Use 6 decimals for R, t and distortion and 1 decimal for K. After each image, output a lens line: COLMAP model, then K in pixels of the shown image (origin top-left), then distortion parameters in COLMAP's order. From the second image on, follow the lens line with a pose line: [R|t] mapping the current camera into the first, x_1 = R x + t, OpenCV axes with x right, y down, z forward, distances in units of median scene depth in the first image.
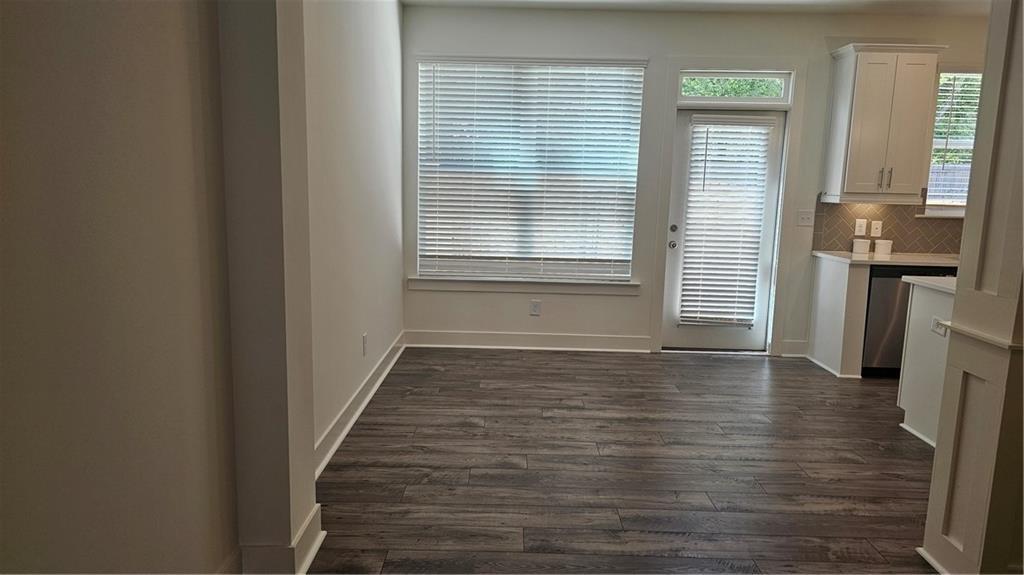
lens RADIAL K [[687.4, 0, 516.0], [0, 687.4, 281.0], [0, 0, 1]] dist [0.106886, -0.112704]
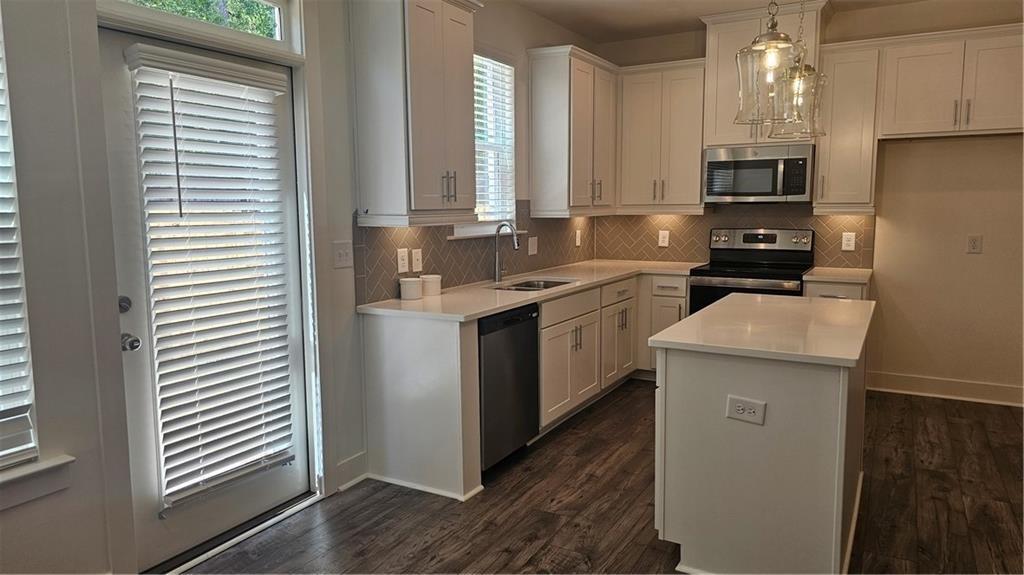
lens RADIAL K [[687.4, 0, 516.0], [0, 687.4, 281.0], [0, 0, 1]] dist [0.106886, -0.112704]
pose [[0.487654, -0.131007, 0.863151, -0.028701], [0.145810, 0.987012, 0.067428, -0.086135], [-0.860774, 0.092974, 0.500423, 0.578487]]
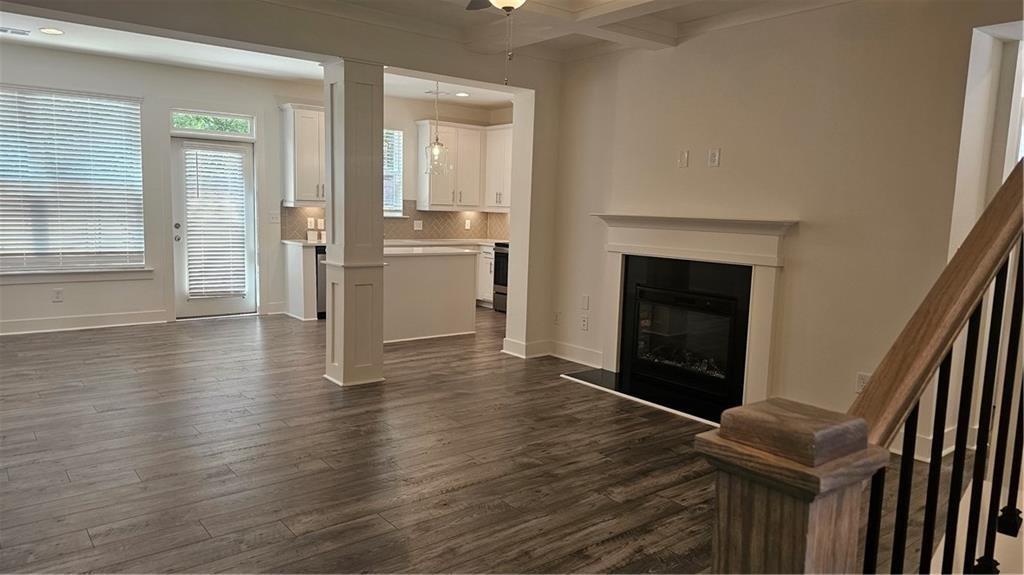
lens RADIAL K [[690.8, 0, 513.6], [0, 690.8, 294.8], [0, 0, 1]] dist [0.051394, -0.055873]
pose [[0.780718, -0.083081, 0.619336, -0.106669], [0.080704, 0.996227, 0.031907, 0.064598], [-0.619650, 0.025072, 0.784478, -0.441501]]
